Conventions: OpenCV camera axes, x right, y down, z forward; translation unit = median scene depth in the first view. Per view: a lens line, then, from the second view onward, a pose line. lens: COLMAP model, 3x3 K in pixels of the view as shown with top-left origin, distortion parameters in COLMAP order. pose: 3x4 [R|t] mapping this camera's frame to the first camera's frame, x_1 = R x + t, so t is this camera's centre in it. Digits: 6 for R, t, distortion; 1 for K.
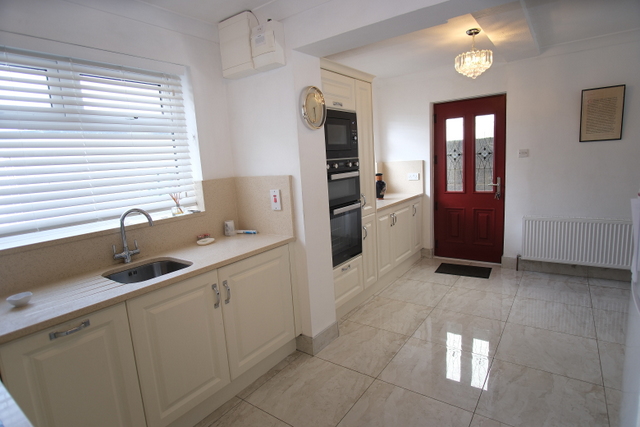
lens RADIAL K [[343.8, 0, 320.3], [0, 343.8, 212.6], [0, 0, 1]] dist [-0.023784, 0.002077]
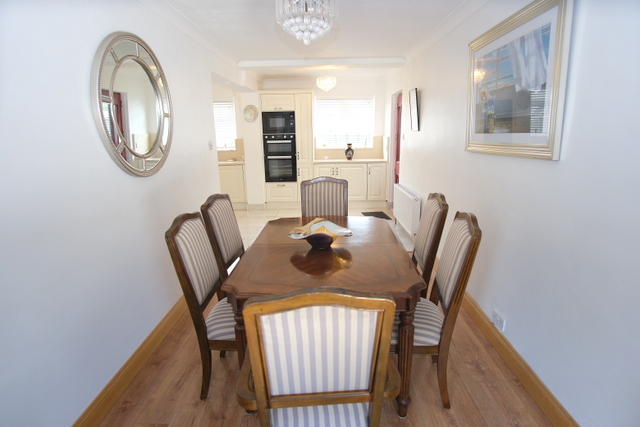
lens RADIAL K [[343.8, 0, 320.1], [0, 343.8, 208.9], [0, 0, 1]] dist [-0.023784, 0.002077]
pose [[0.565956, 0.231337, -0.791313, 2.037509], [-0.142873, 0.972823, 0.182217, -0.127690], [0.811961, 0.009930, 0.583627, -0.053869]]
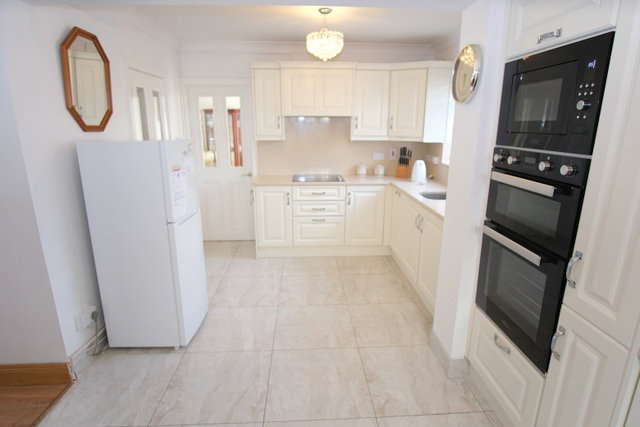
lens RADIAL K [[343.8, 0, 320.5], [0, 343.8, 213.3], [0, 0, 1]] dist [-0.023784, 0.002077]
pose [[-0.780502, 0.213174, -0.587685, 0.619665], [-0.053958, 0.913585, 0.403051, -0.256656], [0.622820, 0.346293, -0.701553, 1.189092]]
